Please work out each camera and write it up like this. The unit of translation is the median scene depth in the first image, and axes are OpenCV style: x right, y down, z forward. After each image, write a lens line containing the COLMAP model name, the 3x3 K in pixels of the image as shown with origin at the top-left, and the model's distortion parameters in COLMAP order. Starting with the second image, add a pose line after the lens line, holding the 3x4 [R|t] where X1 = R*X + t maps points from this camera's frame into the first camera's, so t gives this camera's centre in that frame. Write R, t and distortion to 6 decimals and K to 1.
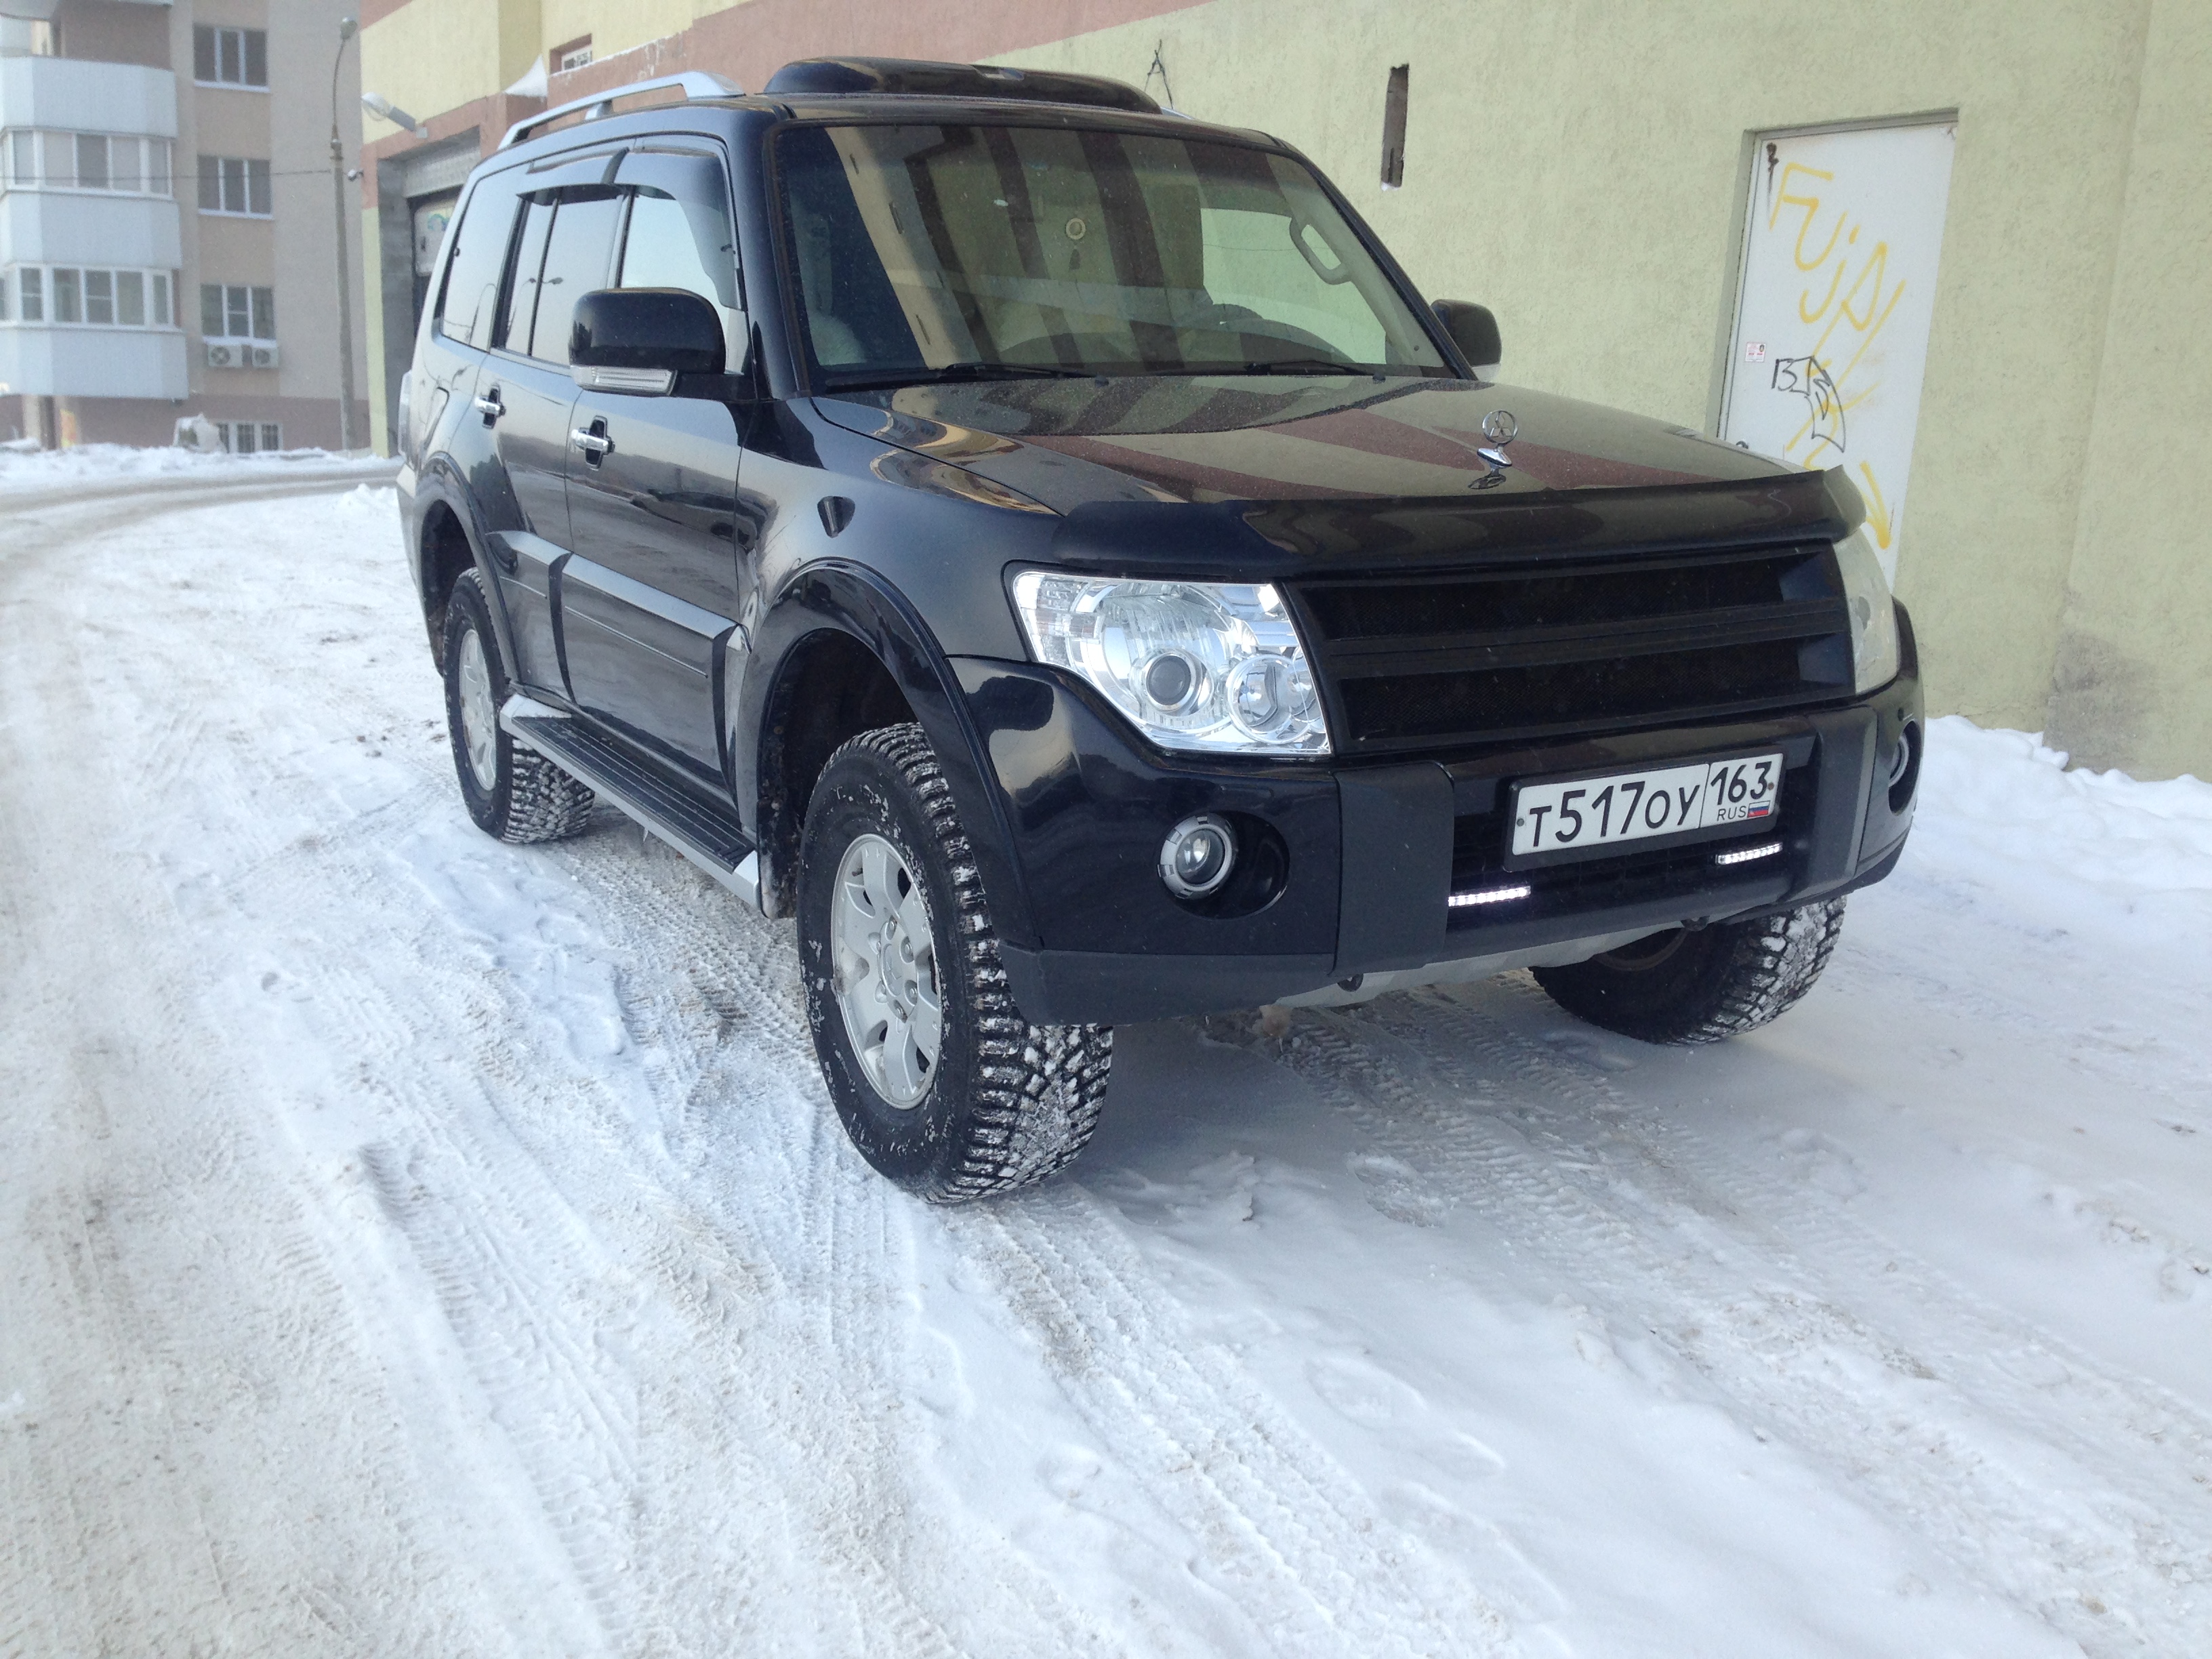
lens RADIAL K [[2070.3, 0, 1112.5], [0, 2070.3, 824.3], [0, 0, 1]] dist [-0.021625, 0.000000]
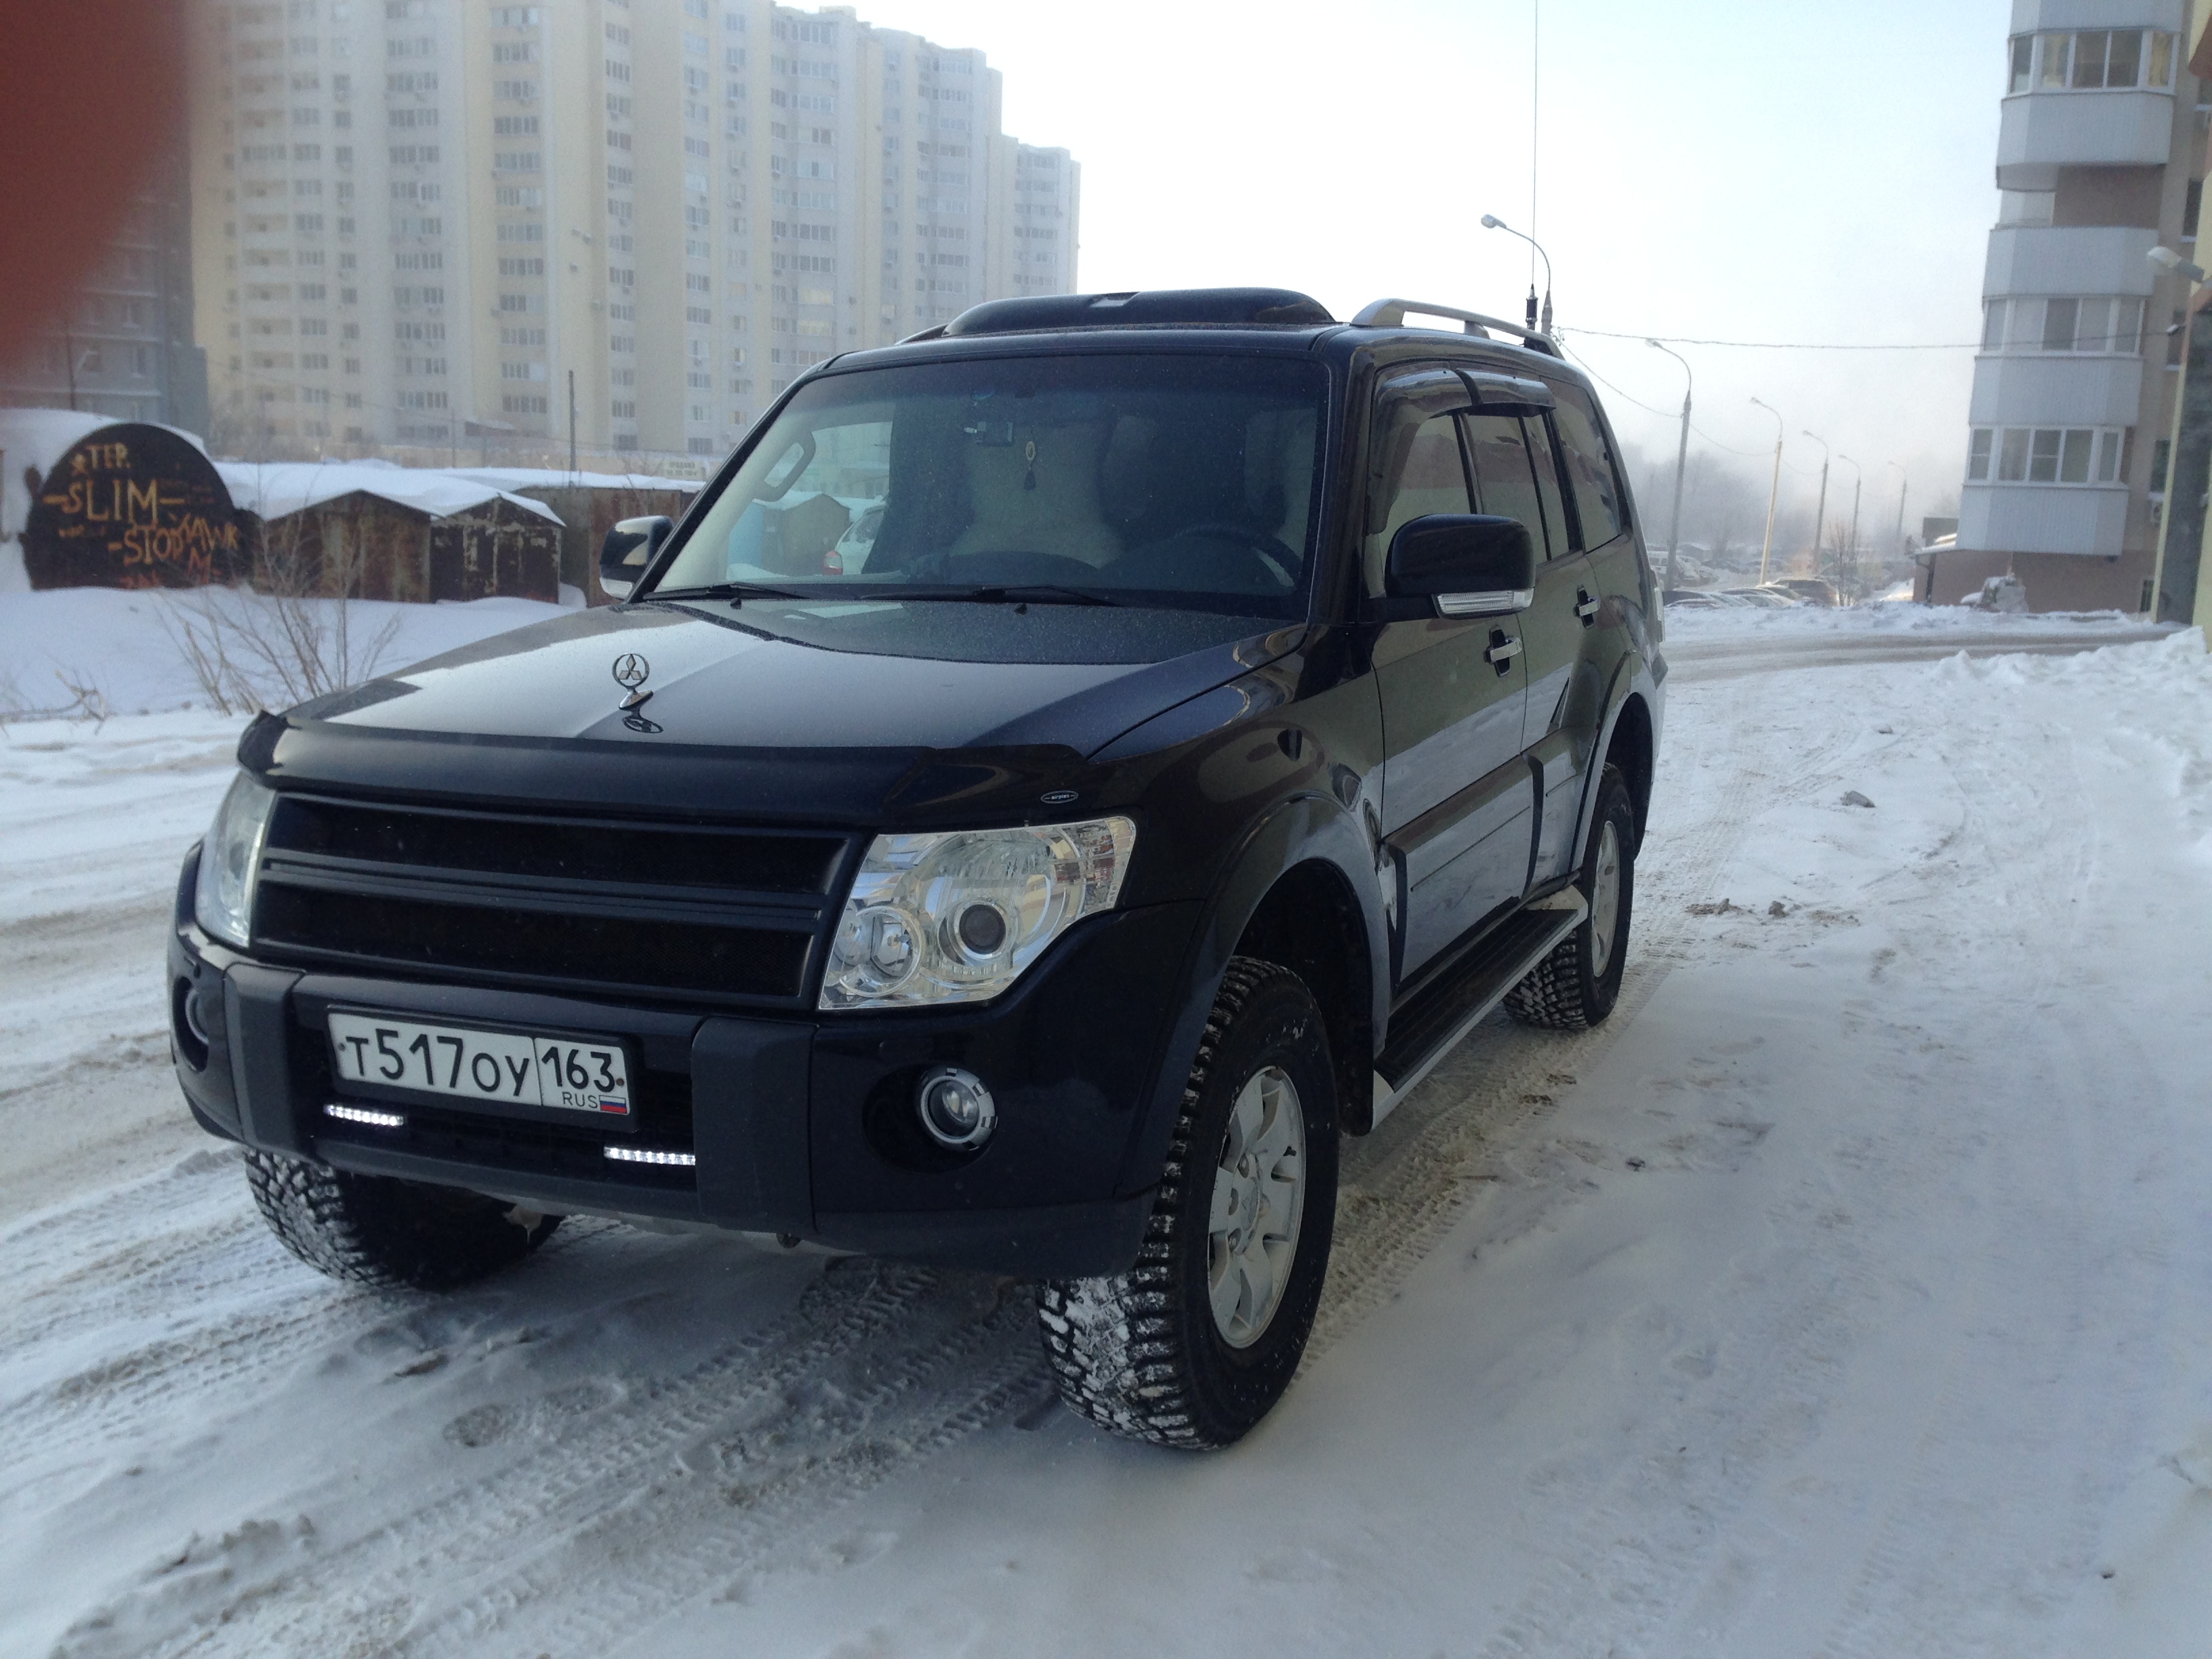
lens RADIAL K [[2070.3, 0, 1100.8], [0, 2070.3, 830.5], [0, 0, 1]] dist [-0.021625, 0.000000]
pose [[0.596190, 0.118556, -0.794042, 0.127437], [-0.172345, 0.984879, 0.017648, -0.019822], [0.784127, 0.126327, 0.607607, 0.067639]]
